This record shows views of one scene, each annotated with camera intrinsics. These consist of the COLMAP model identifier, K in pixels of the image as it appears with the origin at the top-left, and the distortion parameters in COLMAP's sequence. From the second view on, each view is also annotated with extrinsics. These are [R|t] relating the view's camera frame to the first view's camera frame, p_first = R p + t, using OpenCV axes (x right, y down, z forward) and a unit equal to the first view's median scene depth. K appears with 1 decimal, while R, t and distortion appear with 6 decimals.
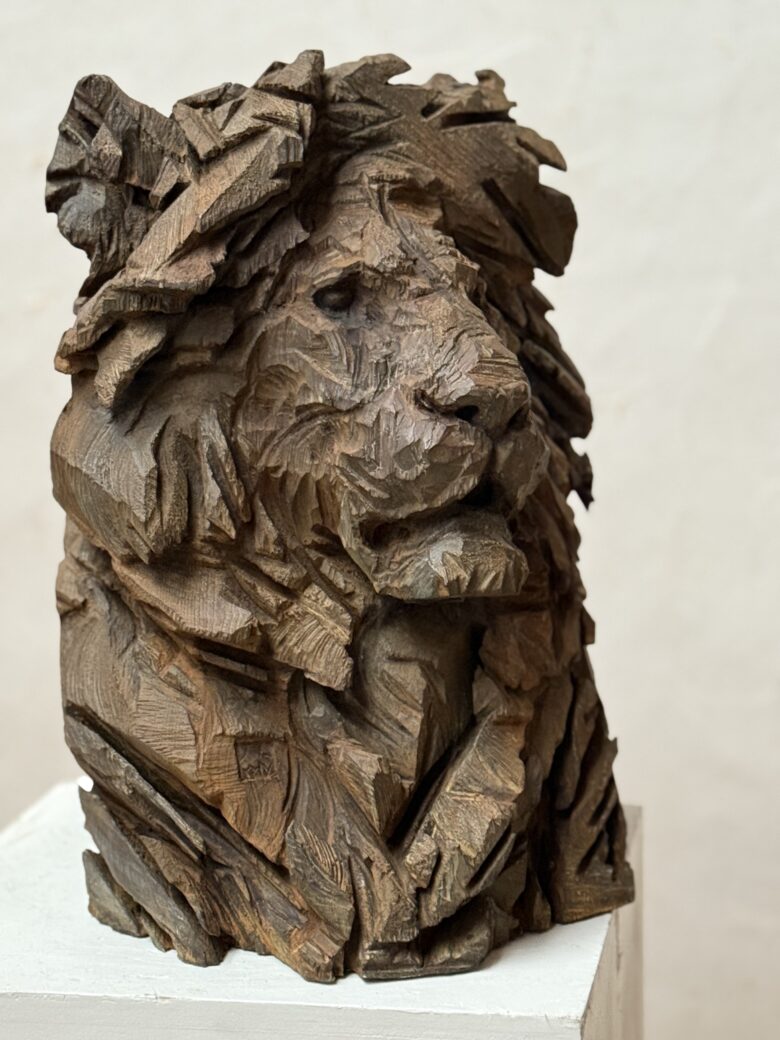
lens RADIAL K [[2272.5, 0, 389.1], [0, 2272.5, 527.1], [0, 0, 1]] dist [0.096640, 0.445441]
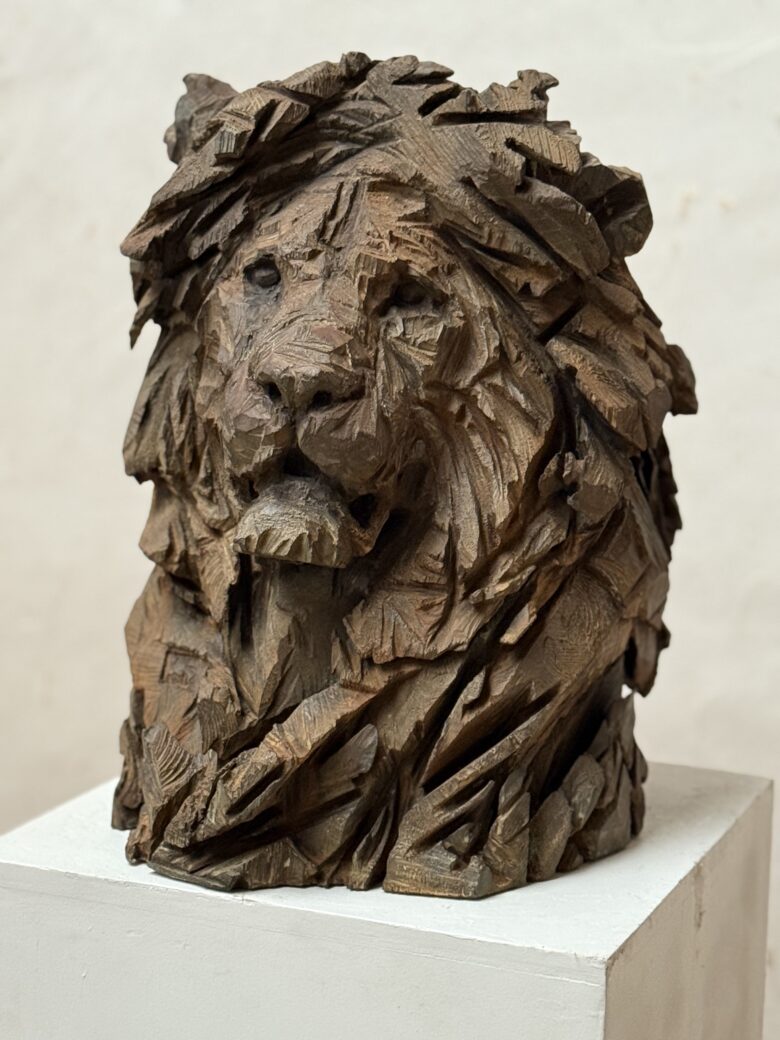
lens RADIAL K [[2272.5, 0, 389.1], [0, 2272.5, 527.1], [0, 0, 1]] dist [0.096640, 0.445441]
pose [[0.647581, 0.162104, -0.744554, 0.863140], [-0.149284, 0.985164, 0.084649, -0.082783], [0.747230, 0.056333, 0.662174, 0.312532]]
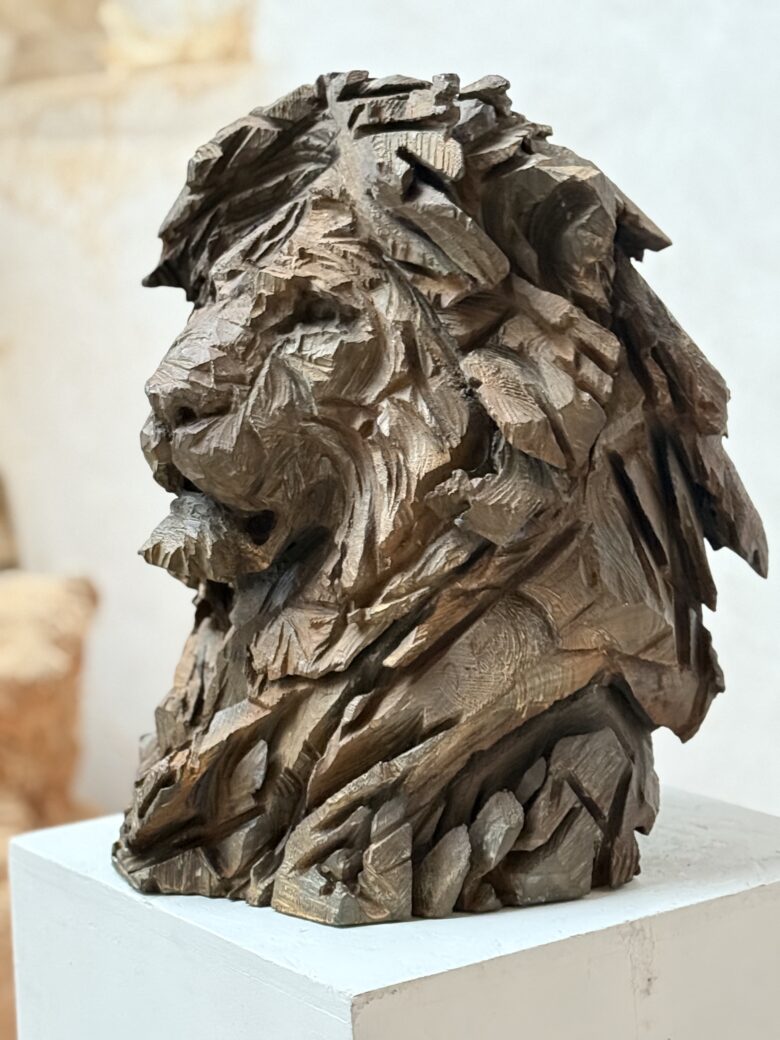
lens RADIAL K [[2275.6, 0, 390.0], [0, 2275.6, 520.0], [0, 0, 1]] dist [0.107698, 0.335216]
pose [[0.133748, 0.145686, -0.980248, 1.123363], [-0.107540, 0.985428, 0.131782, -0.150356], [0.985163, 0.087790, 0.147466, 0.919675]]
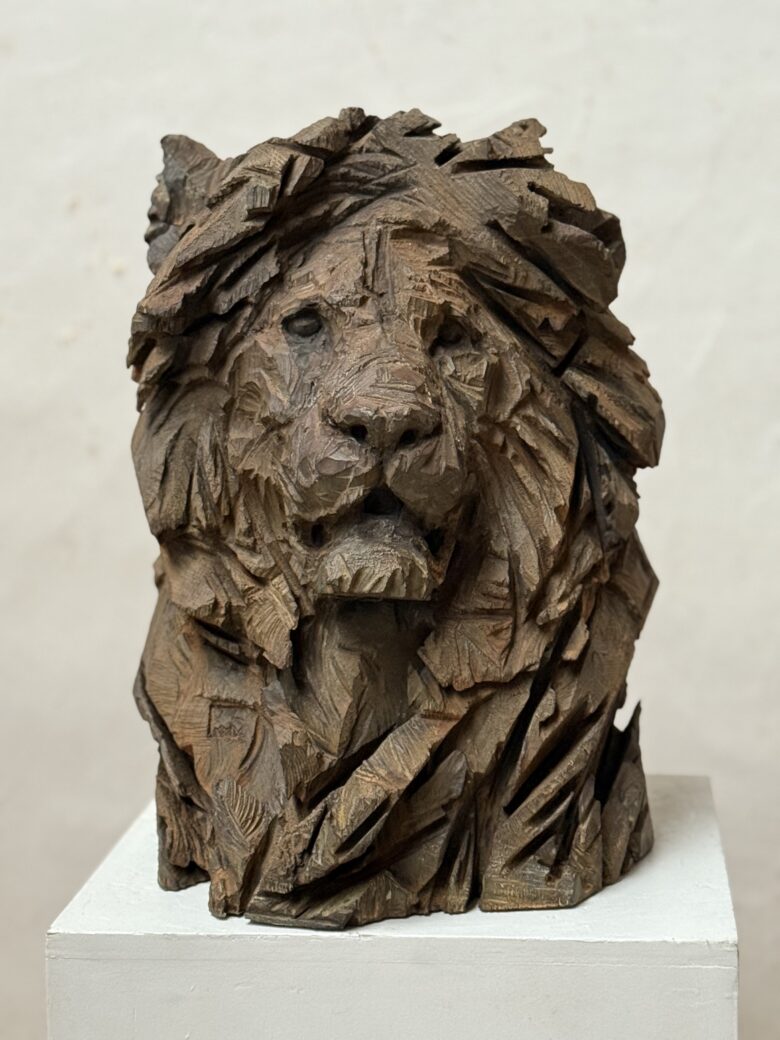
lens RADIAL K [[2275.6, 0, 390.0], [0, 2275.6, 520.0], [0, 0, 1]] dist [0.107698, 0.335216]
pose [[0.838591, 0.073222, -0.539818, 0.633652], [-0.078648, 0.996817, 0.013033, -0.021769], [0.539054, 0.031526, 0.841681, 0.065132]]
